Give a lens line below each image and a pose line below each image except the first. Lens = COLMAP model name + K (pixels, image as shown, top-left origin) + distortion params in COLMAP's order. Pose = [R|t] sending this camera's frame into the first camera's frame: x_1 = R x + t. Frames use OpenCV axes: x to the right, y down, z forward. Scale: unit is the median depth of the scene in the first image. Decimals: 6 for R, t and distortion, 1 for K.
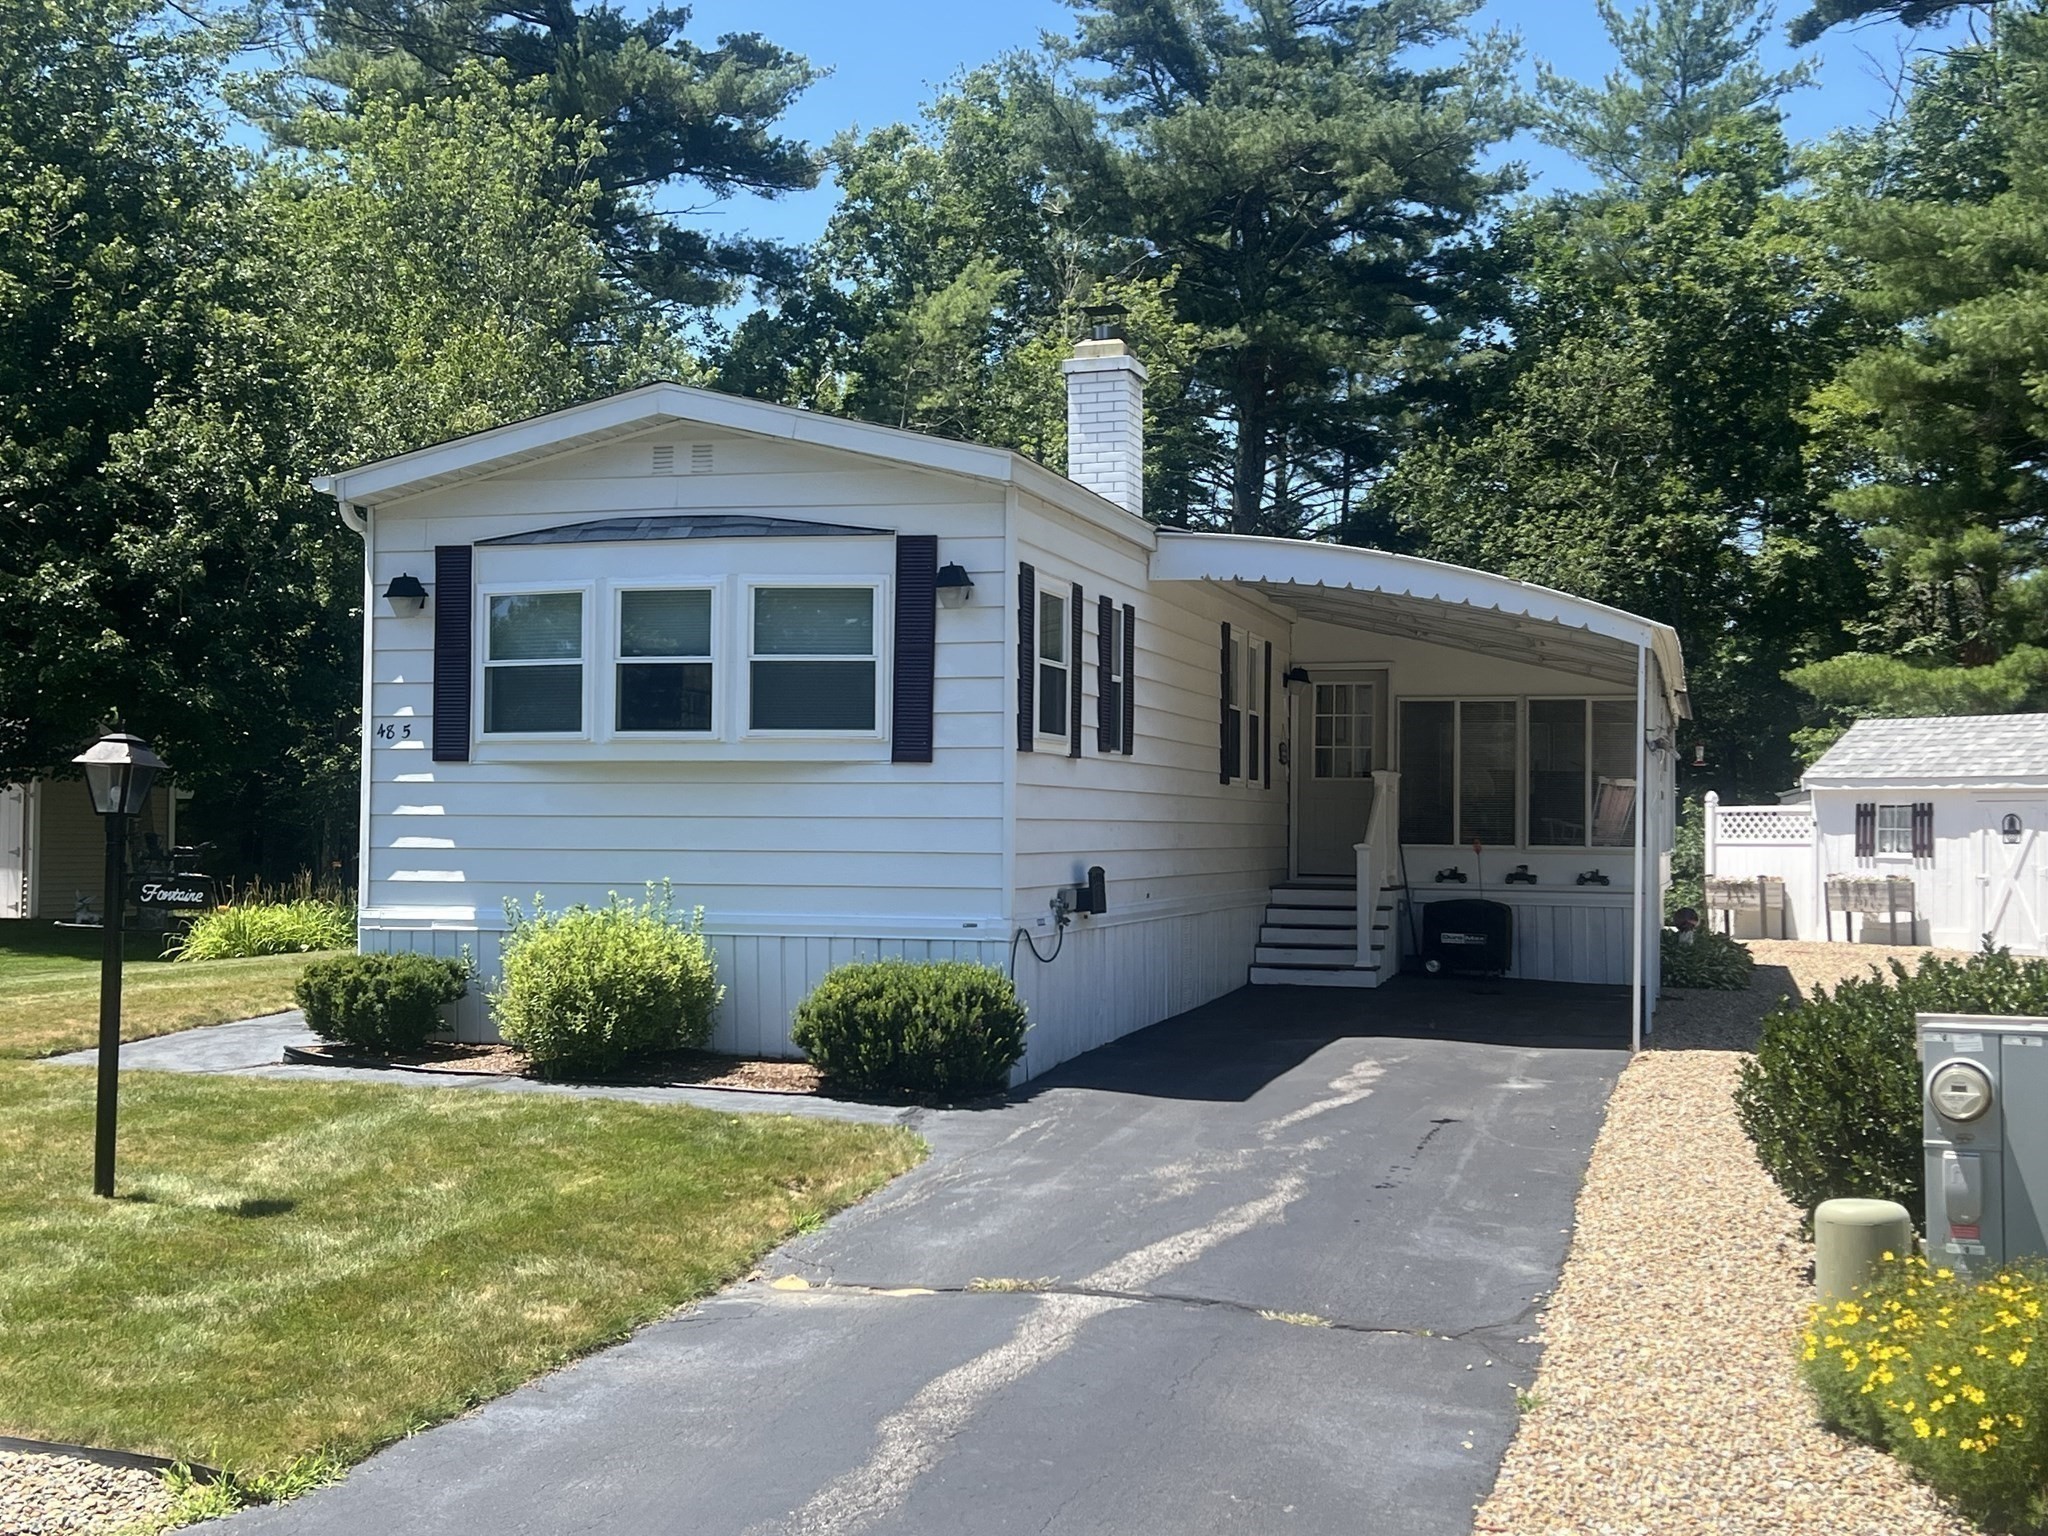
lens RADIAL K [[2406.9, 0, 1024.0], [0, 2406.9, 768.0], [0, 0, 1]] dist [0.090115, -0.015111]
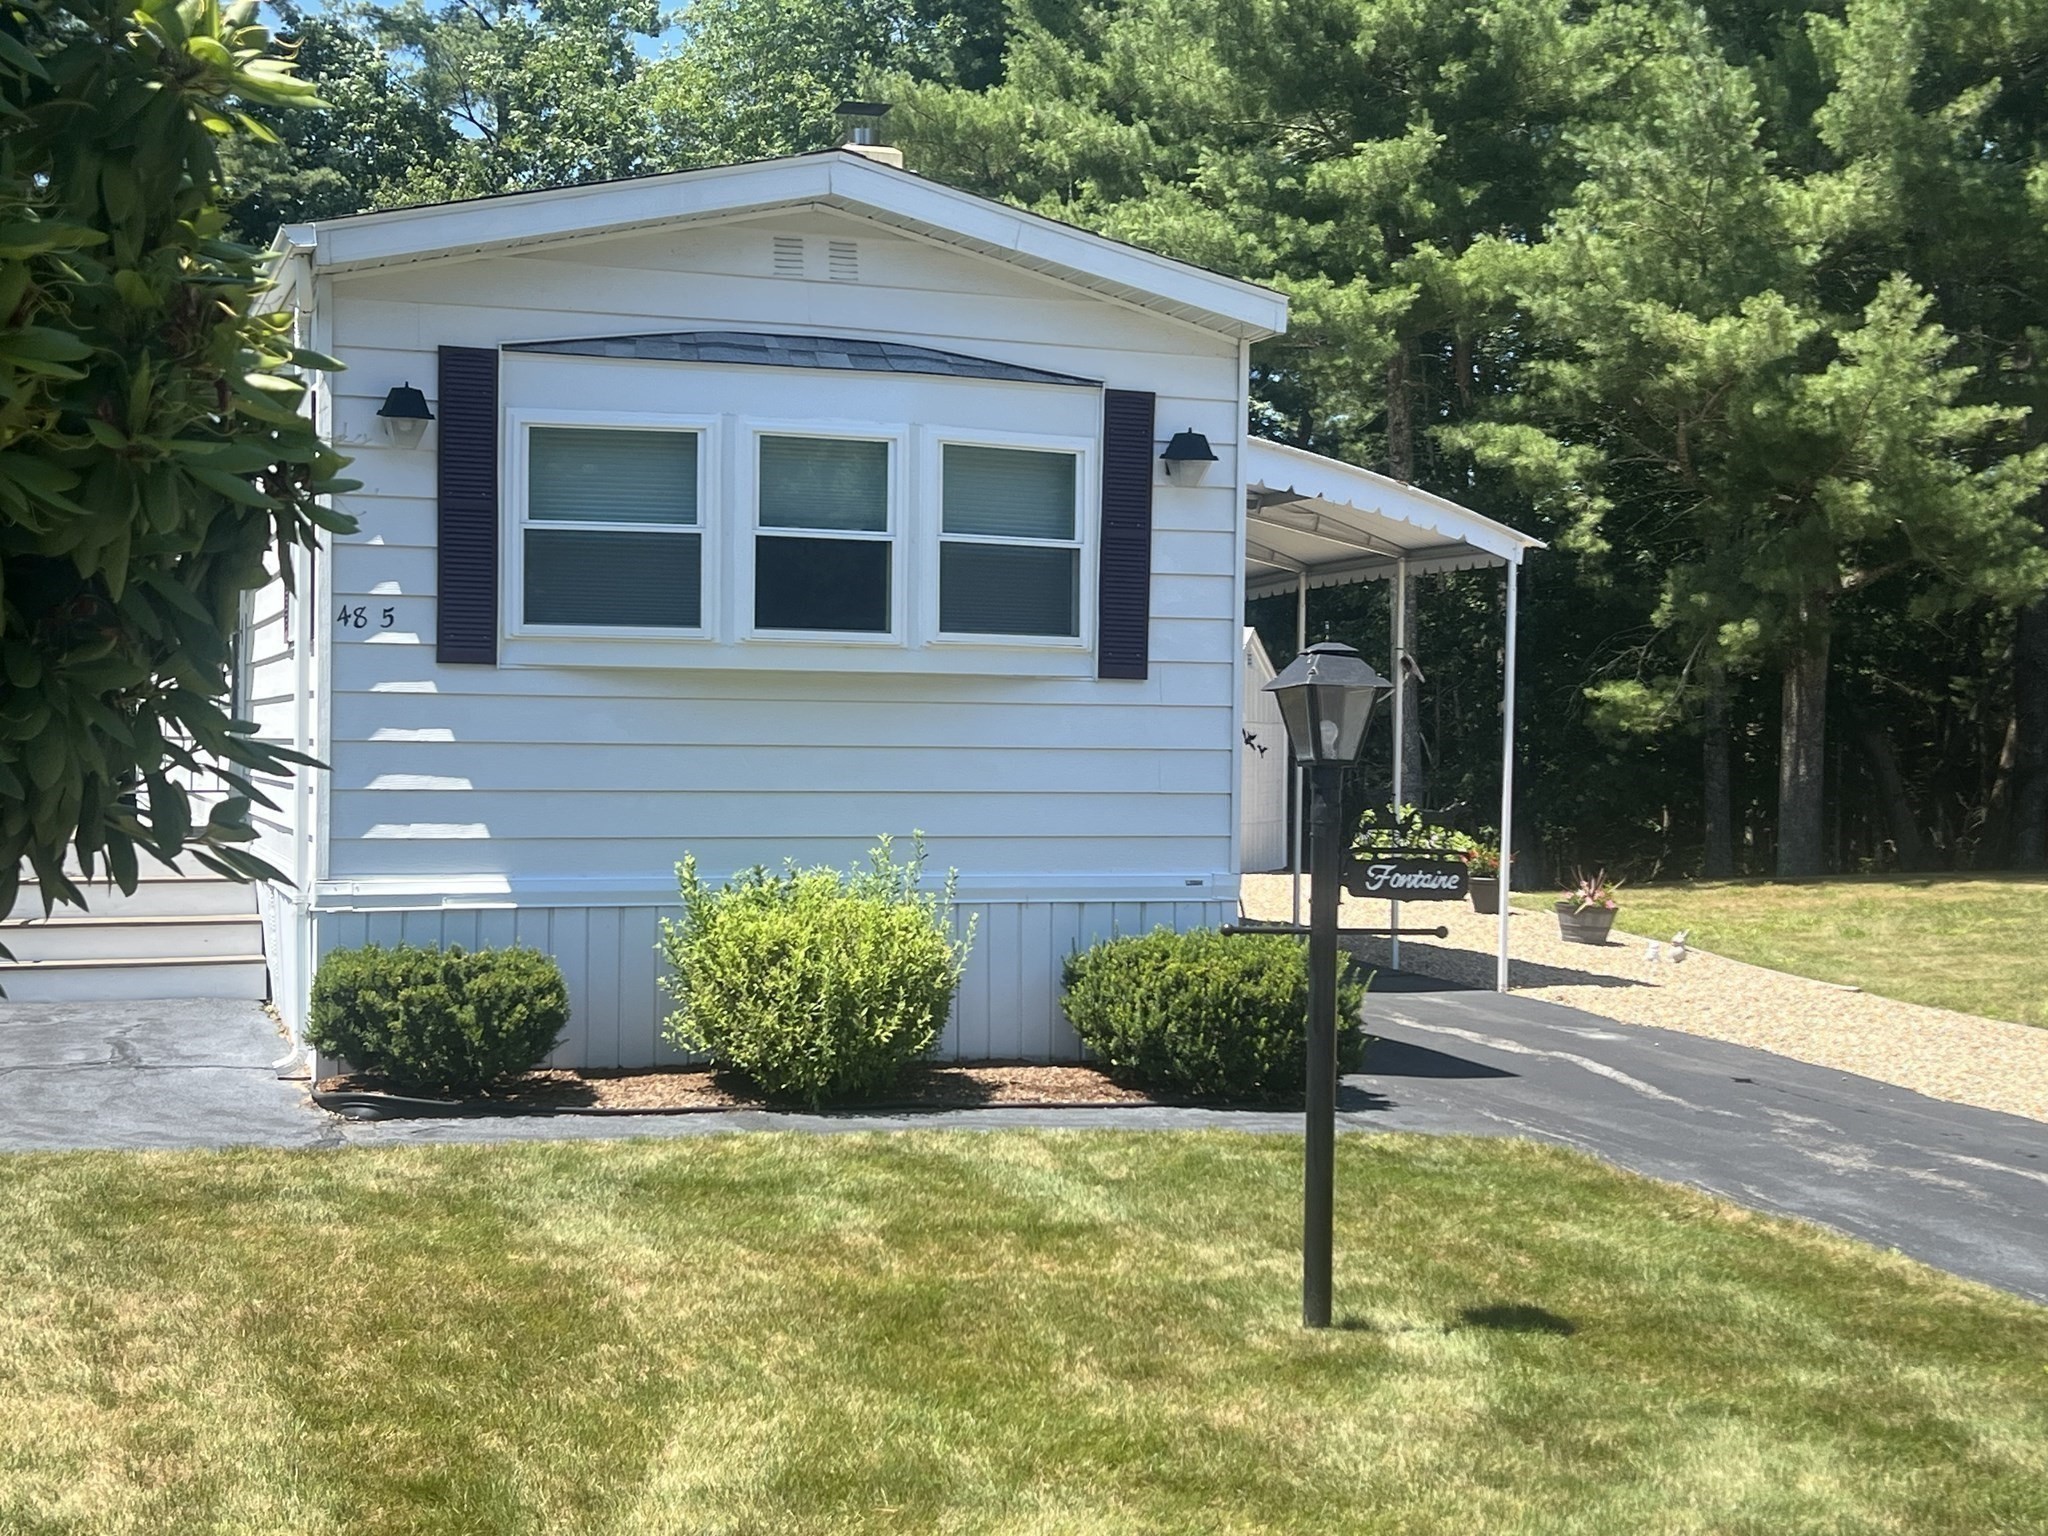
lens RADIAL K [[2705.0, 0, 1024.0], [0, 2705.0, 768.0], [0, 0, 1]] dist [0.145356, -0.002777]
pose [[0.805105, -0.004602, 0.593114, -0.583587], [-0.019050, 0.999253, 0.033612, -0.002243], [-0.592826, -0.038360, 0.804417, 0.292162]]
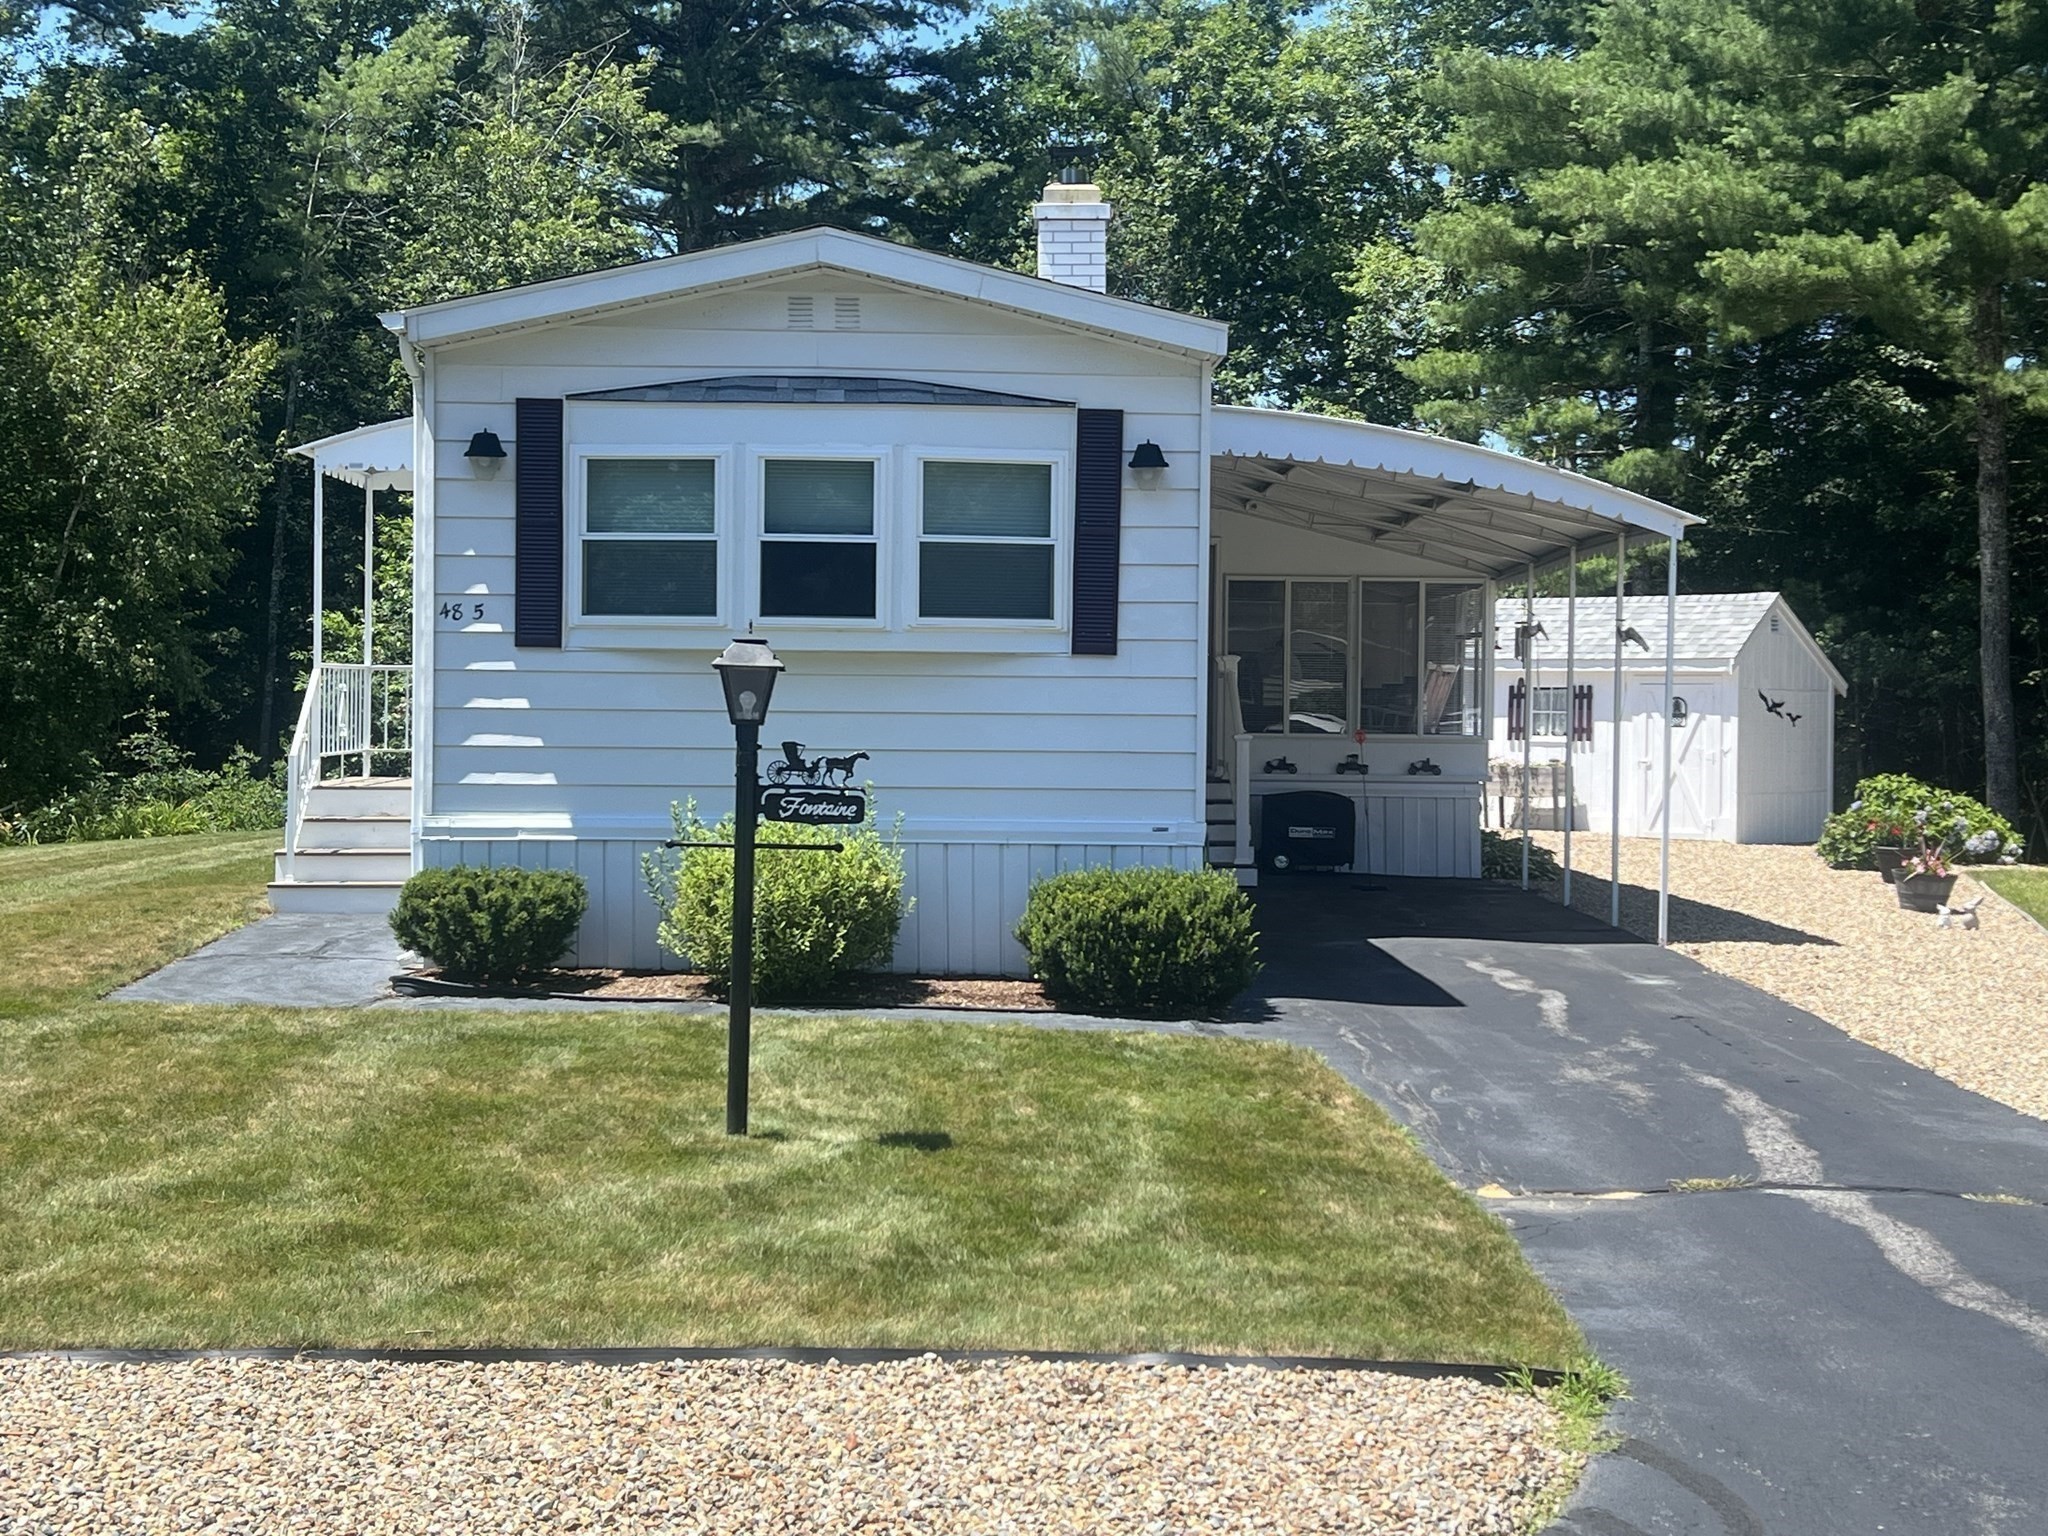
lens RADIAL K [[2829.4, 0, 1024.0], [0, 2829.4, 768.0], [0, 0, 1]] dist [0.169305, -0.788978]
pose [[0.948378, -0.005476, 0.317095, -0.407146], [-0.010436, 0.998771, 0.048460, -0.011057], [-0.316970, -0.049268, 0.947155, -0.029315]]
